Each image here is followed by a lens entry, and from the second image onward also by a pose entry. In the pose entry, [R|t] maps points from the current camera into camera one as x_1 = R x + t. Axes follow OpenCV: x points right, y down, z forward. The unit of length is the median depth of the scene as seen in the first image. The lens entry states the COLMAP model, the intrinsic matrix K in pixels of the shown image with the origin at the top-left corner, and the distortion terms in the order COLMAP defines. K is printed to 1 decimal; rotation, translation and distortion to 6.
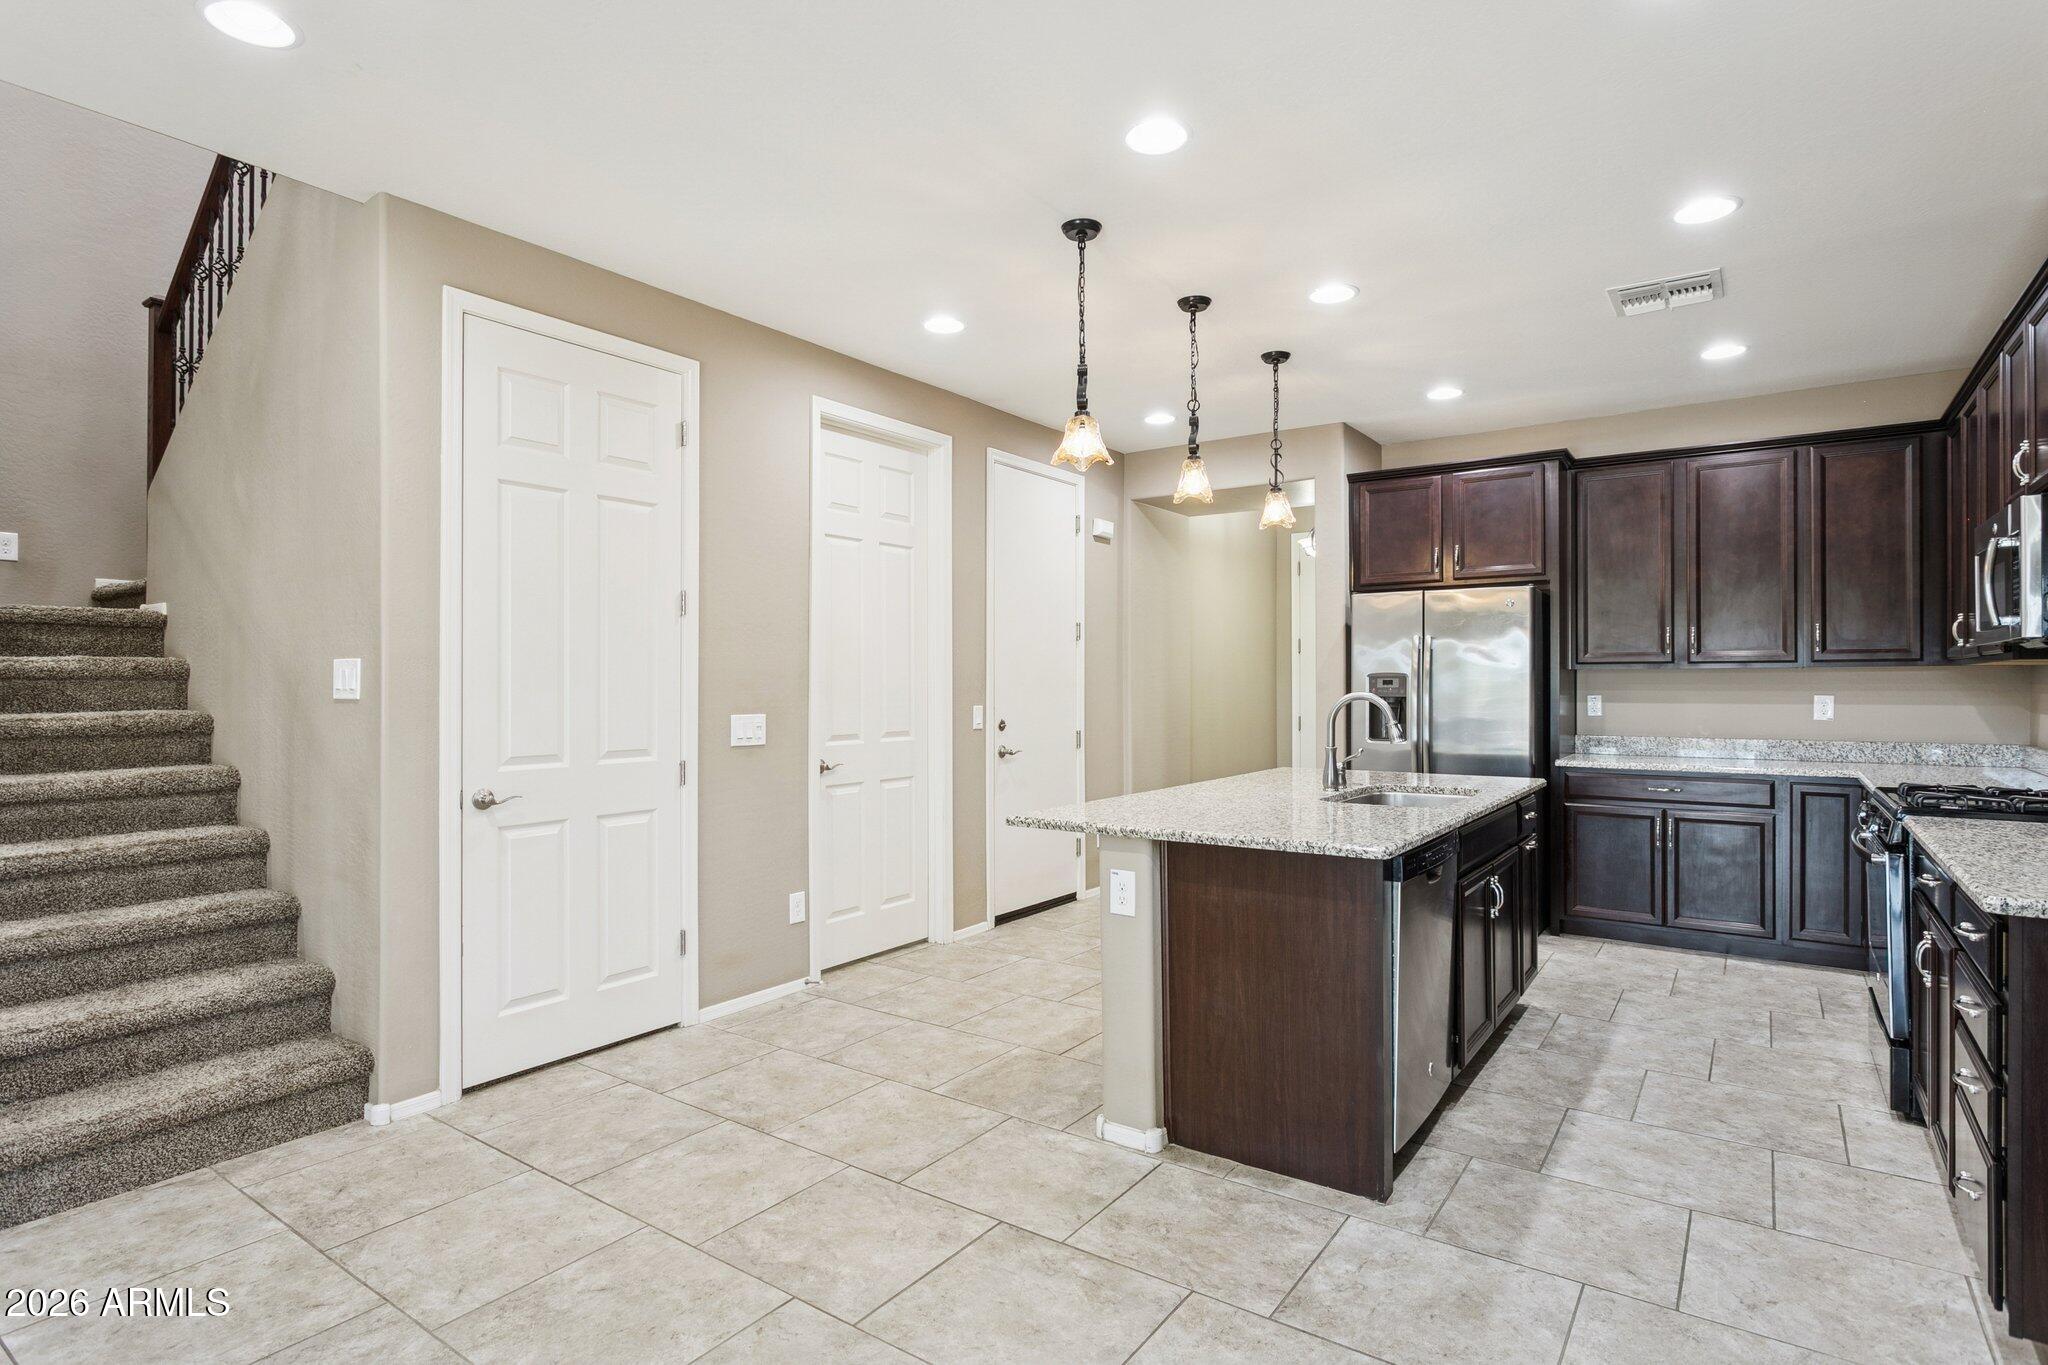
lens RADIAL K [[1050.0, 0, 1018.3], [0, 1050.0, 683.7], [0, 0, 1]] dist [-0.004313, 0.000340]
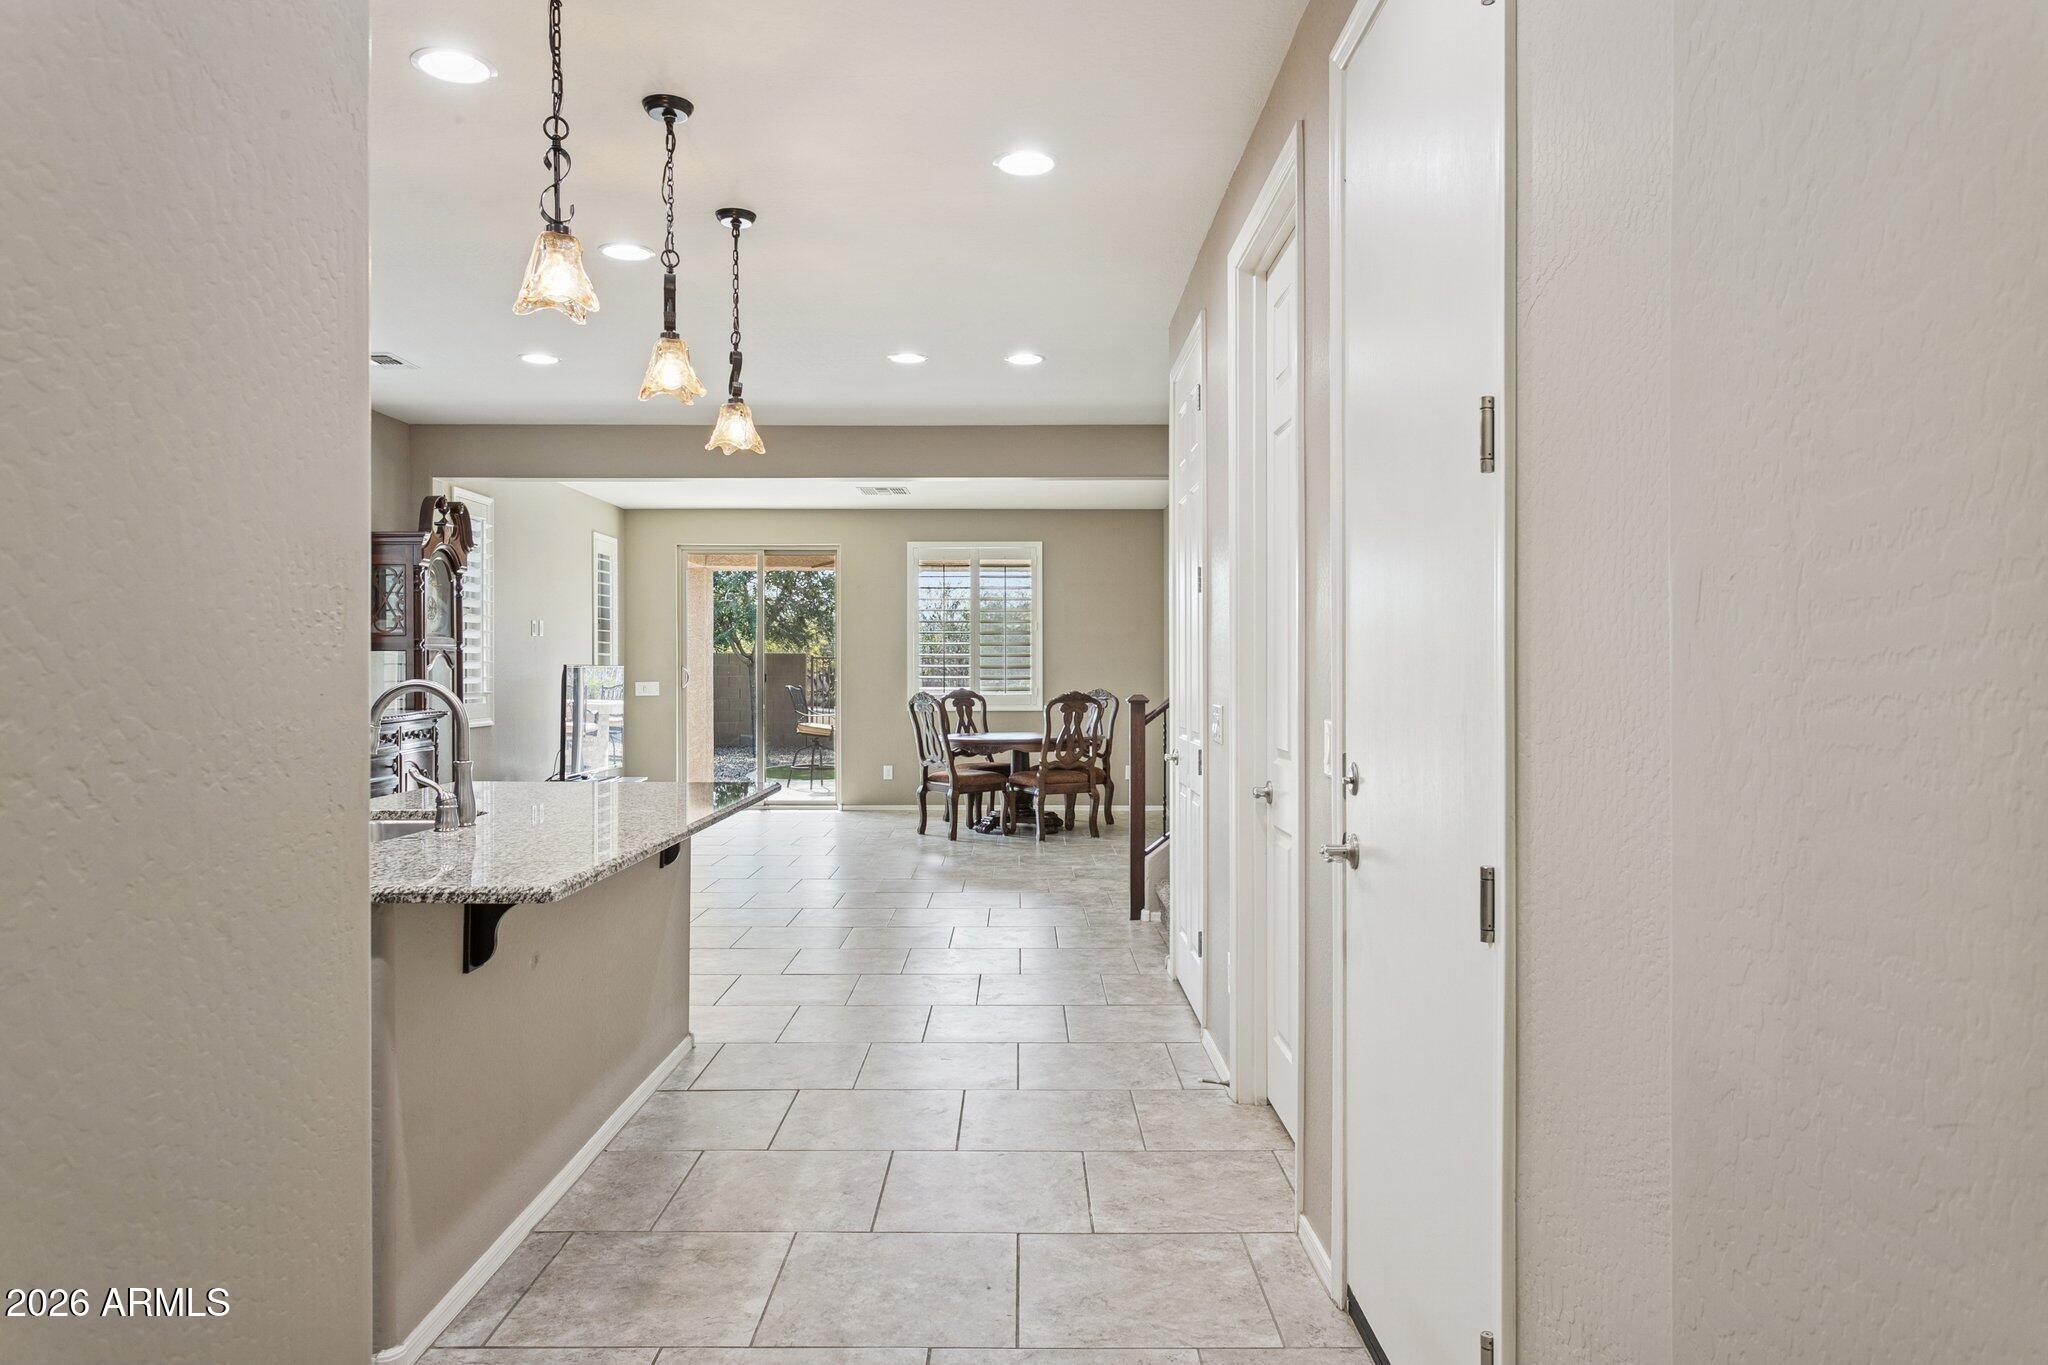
lens RADIAL K [[1289.9, 0, 1029.2], [0, 1289.9, 677.8], [0, 0, 1]] dist [0.002497, 0.000263]
pose [[-0.807749, 0.006313, -0.589492, 0.475353], [0.002950, 0.999973, 0.006667, 0.001735], [0.589518, 0.003646, -0.807747, 1.820460]]
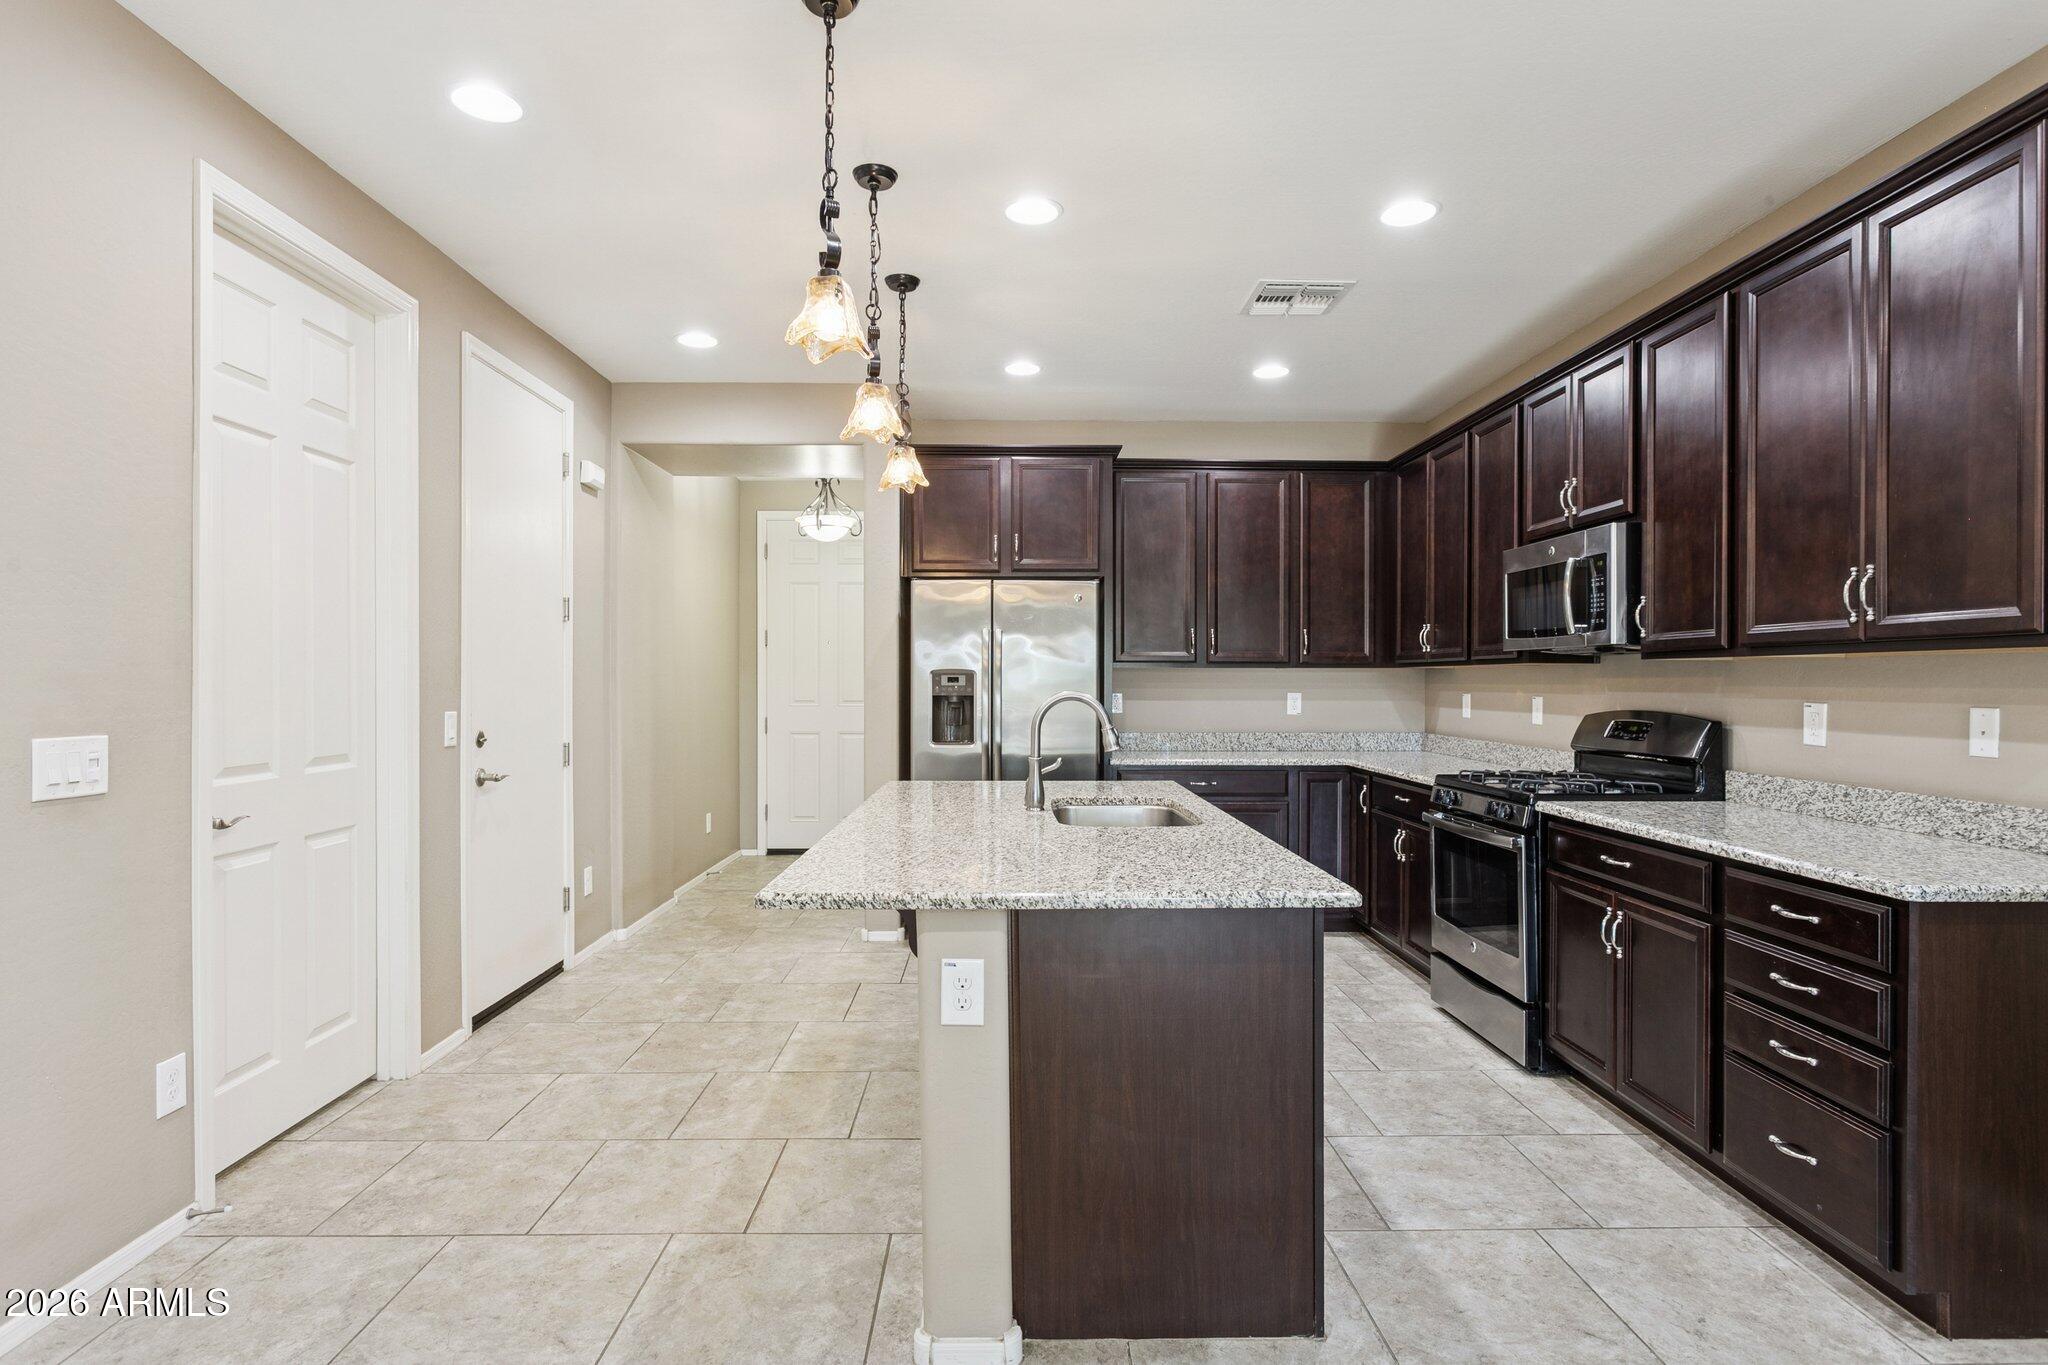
lens RADIAL K [[1058.2, 0, 1019.4], [0, 1058.2, 688.4], [0, 0, 1]] dist [-0.002857, 0.001201]
pose [[0.804009, -0.000570, 0.594616, -0.202467], [-0.003564, 0.999977, 0.005779, 0.001142], [-0.594606, -0.006766, 0.803989, 0.324960]]
